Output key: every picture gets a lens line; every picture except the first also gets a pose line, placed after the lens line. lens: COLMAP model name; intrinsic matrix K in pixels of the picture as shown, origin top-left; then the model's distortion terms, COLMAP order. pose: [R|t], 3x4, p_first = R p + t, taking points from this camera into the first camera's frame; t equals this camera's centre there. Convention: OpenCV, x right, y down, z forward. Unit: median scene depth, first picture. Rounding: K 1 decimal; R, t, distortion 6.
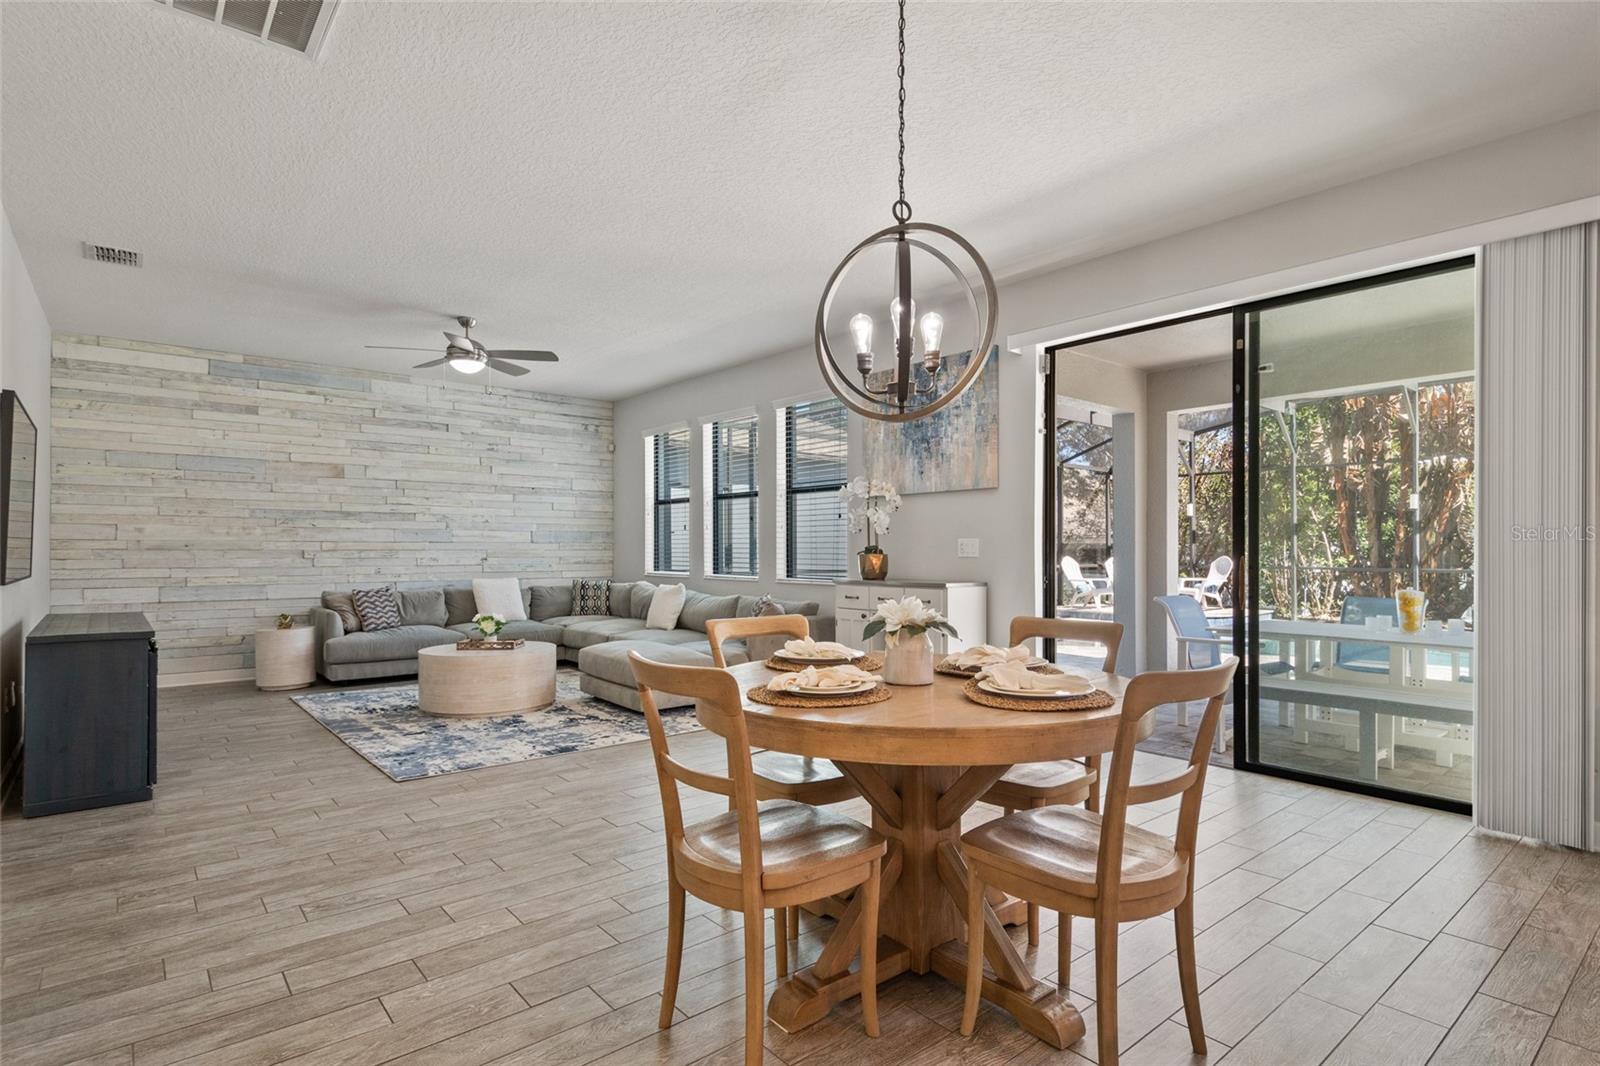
lens RADIAL K [[814.6, 0, 810.4], [0, 814.6, 549.7], [0, 0, 1]] dist [0.021815, -0.014970]
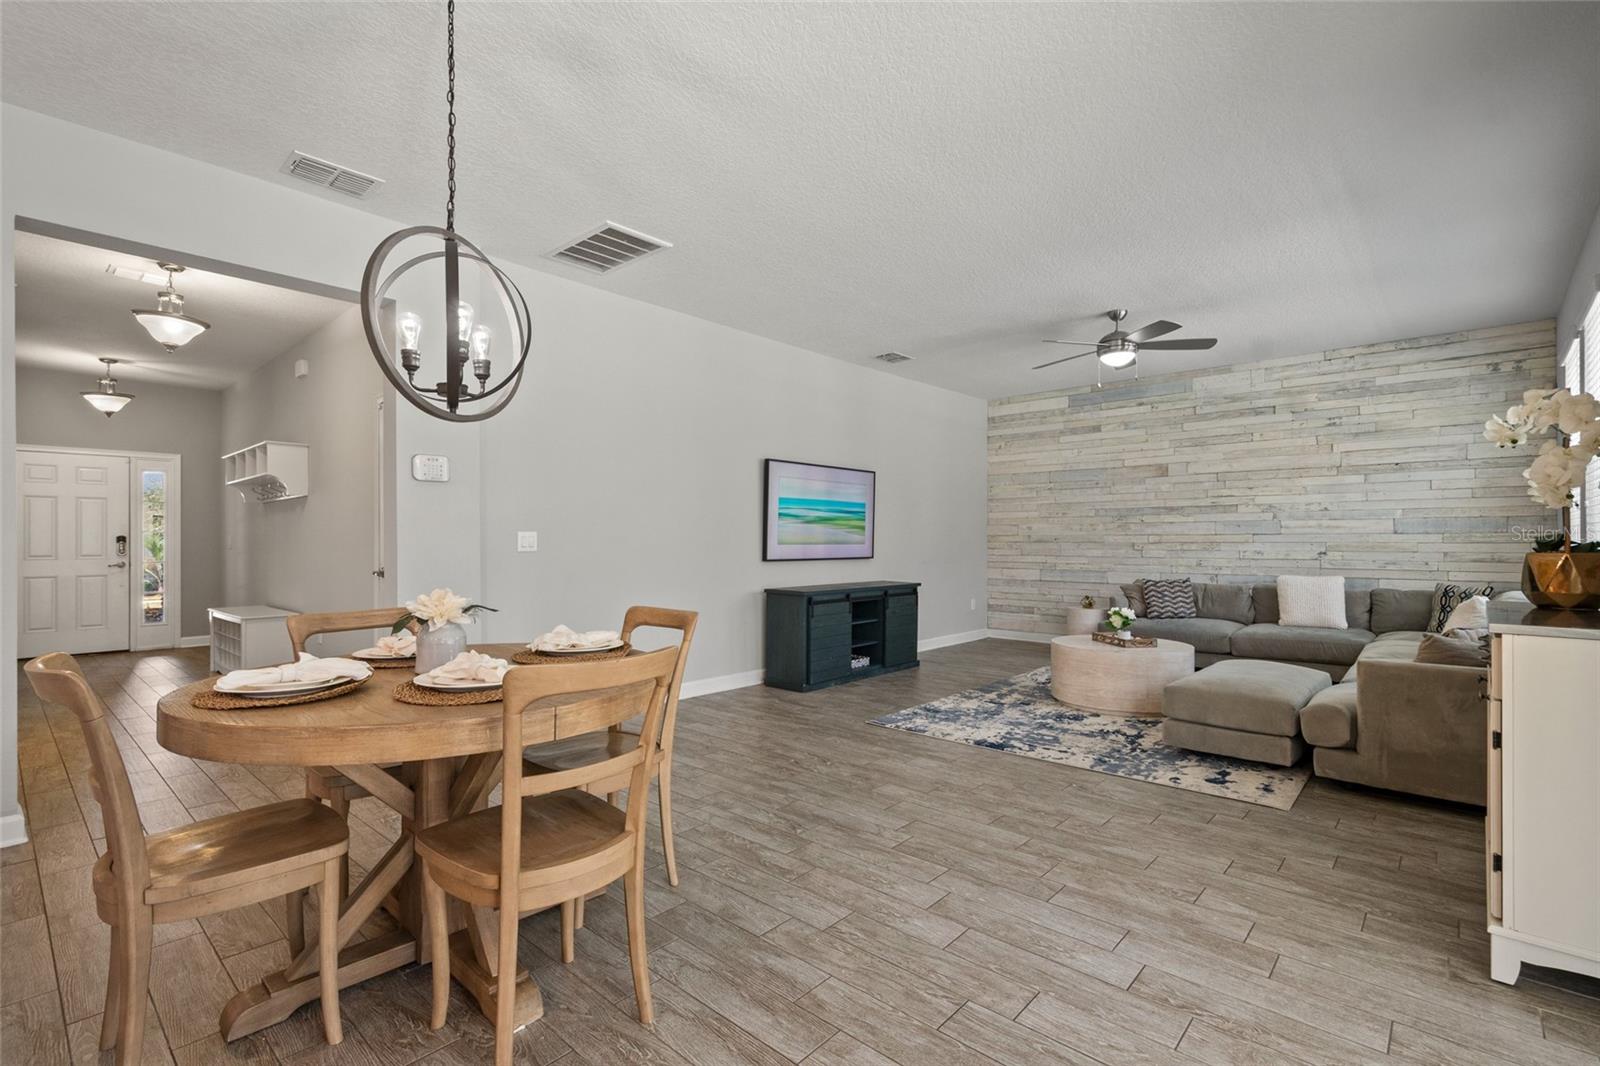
lens RADIAL K [[731.0, 0, 806.4], [0, 731.0, 540.8], [0, 0, 1]] dist [0.018668, -0.006204]
pose [[0.137948, -0.001608, -0.990438, 0.348171], [0.000405, 0.999999, -0.001567, -0.000733], [0.990439, -0.000185, 0.137949, 0.417563]]
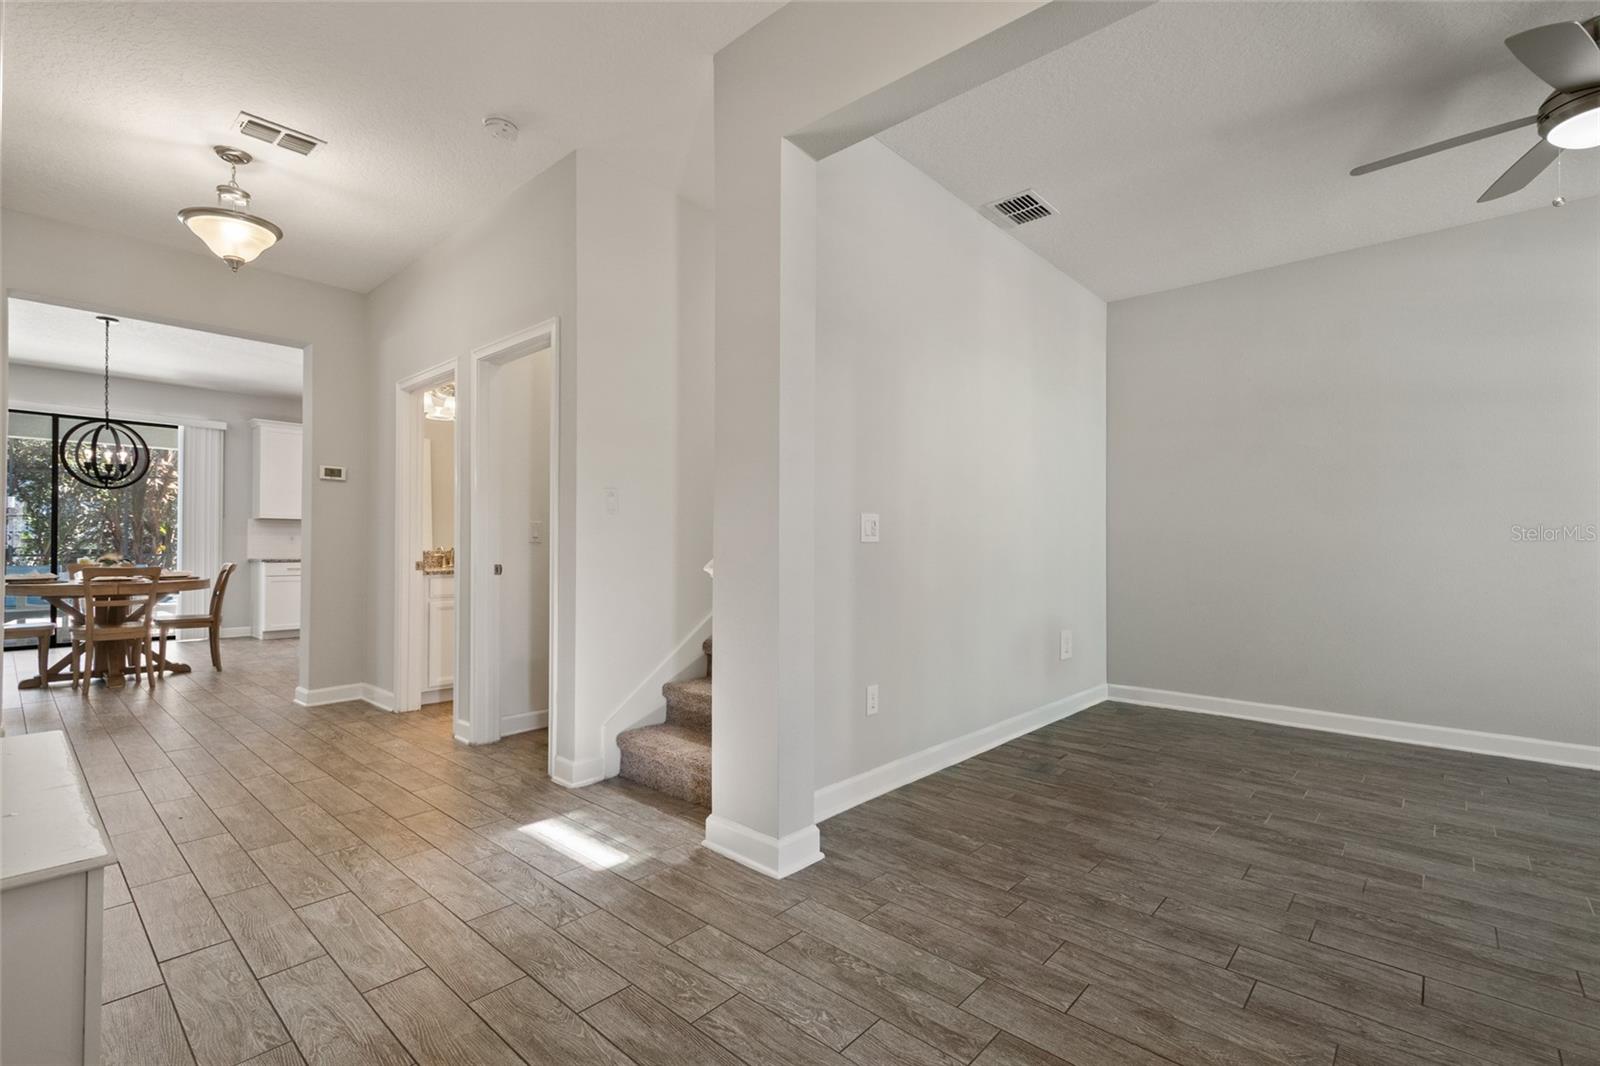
lens RADIAL K [[719.8, 0, 817.2], [0, 719.8, 548.1], [0, 0, 1]] dist [0.001743, 0.000874]
pose [[-0.146975, -0.003162, 0.989135, -0.876776], [-0.004323, 0.999987, 0.002554, 0.010511], [-0.989131, -0.003901, -0.146987, -0.349352]]
